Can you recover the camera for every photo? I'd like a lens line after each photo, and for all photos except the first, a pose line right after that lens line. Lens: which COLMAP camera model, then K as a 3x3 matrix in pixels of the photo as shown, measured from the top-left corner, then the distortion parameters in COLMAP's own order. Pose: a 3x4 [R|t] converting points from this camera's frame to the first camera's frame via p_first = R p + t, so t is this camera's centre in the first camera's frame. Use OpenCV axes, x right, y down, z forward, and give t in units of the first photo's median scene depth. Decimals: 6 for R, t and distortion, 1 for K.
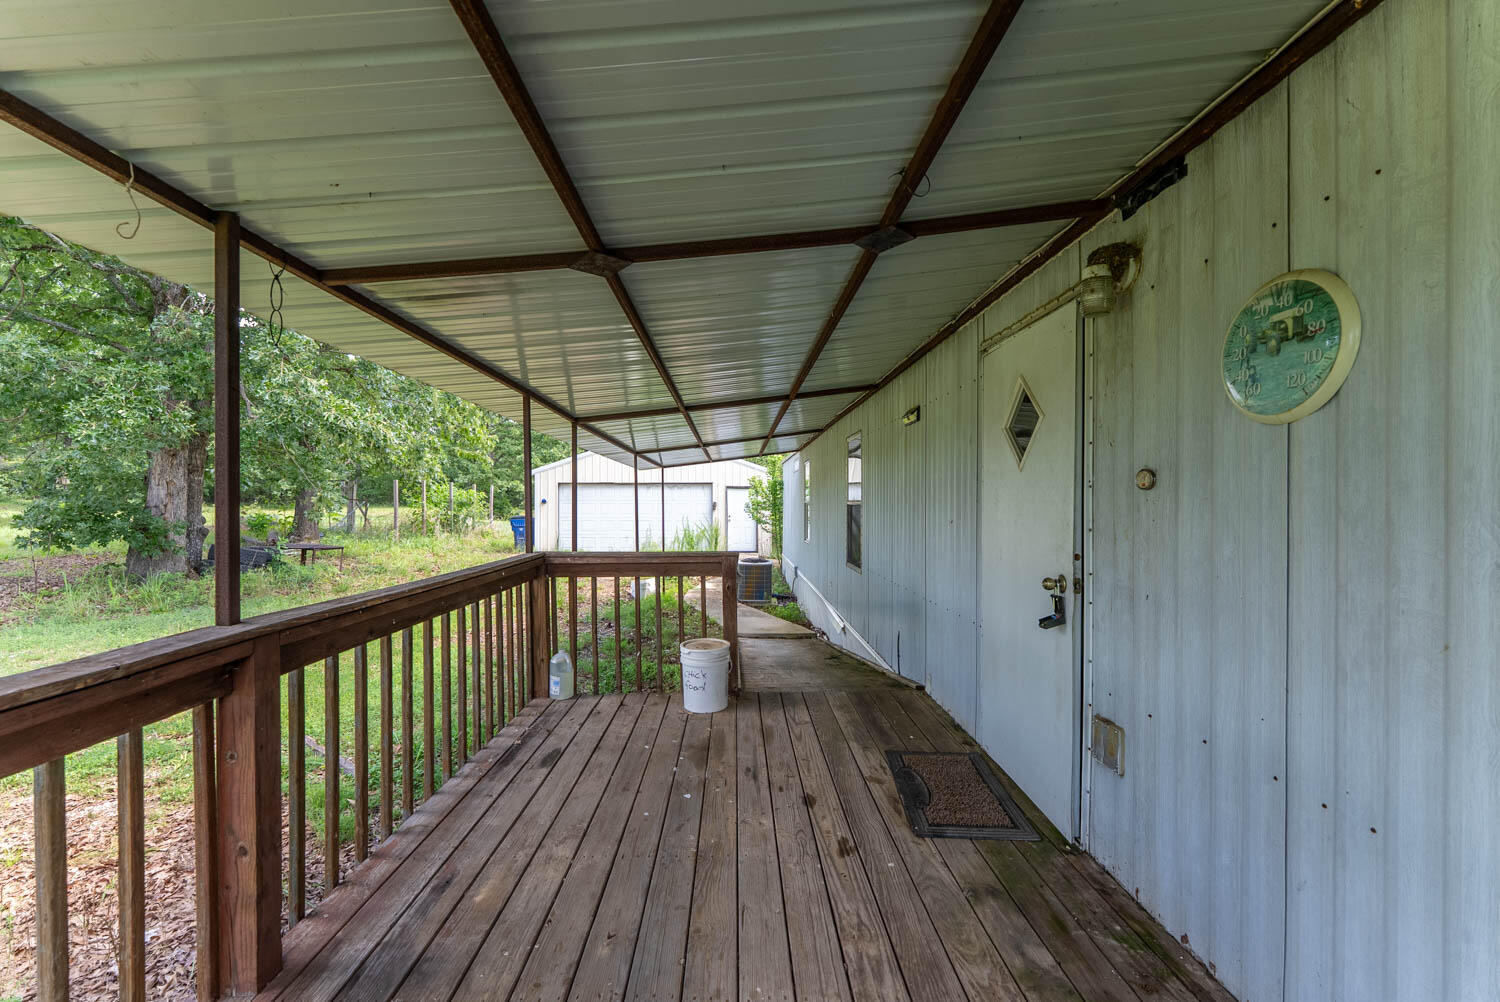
lens RADIAL K [[597.9, 0, 748.7], [0, 597.9, 501.1], [0, 0, 1]] dist [-0.000582, -0.000084]
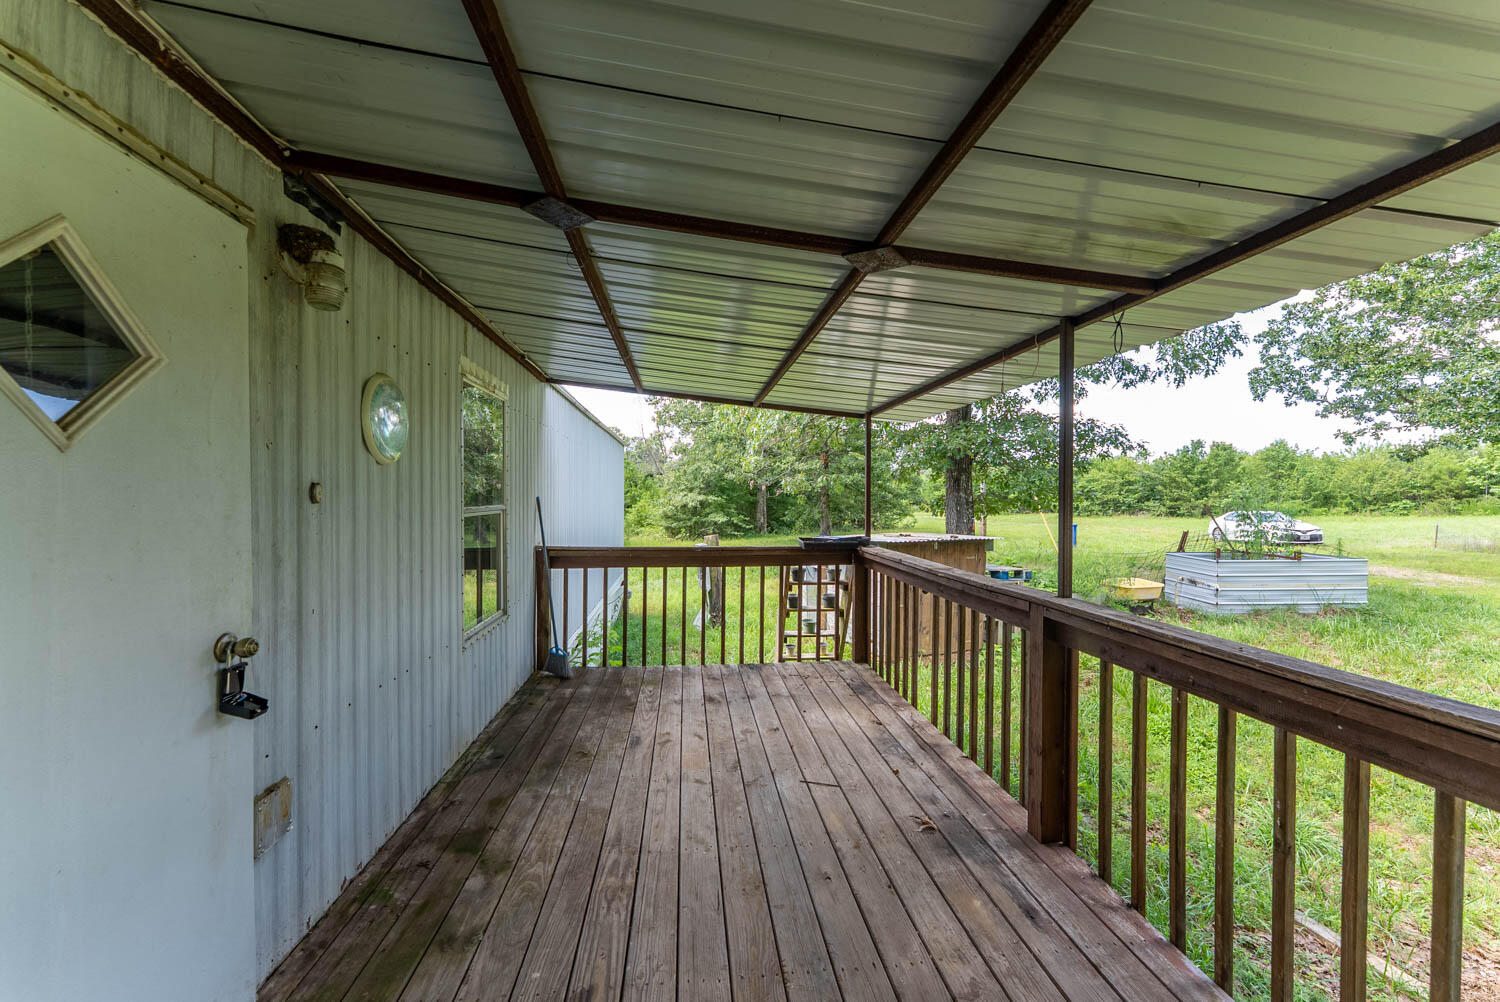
lens RADIAL K [[597.9, 0, 740.7], [0, 597.9, 503.7], [0, 0, 1]] dist [-0.000582, -0.000084]
pose [[-0.997746, -0.002801, -0.067044, 0.022435], [-0.003527, 0.999936, 0.010719, -0.027901], [0.067009, 0.010932, -0.997692, 1.871901]]
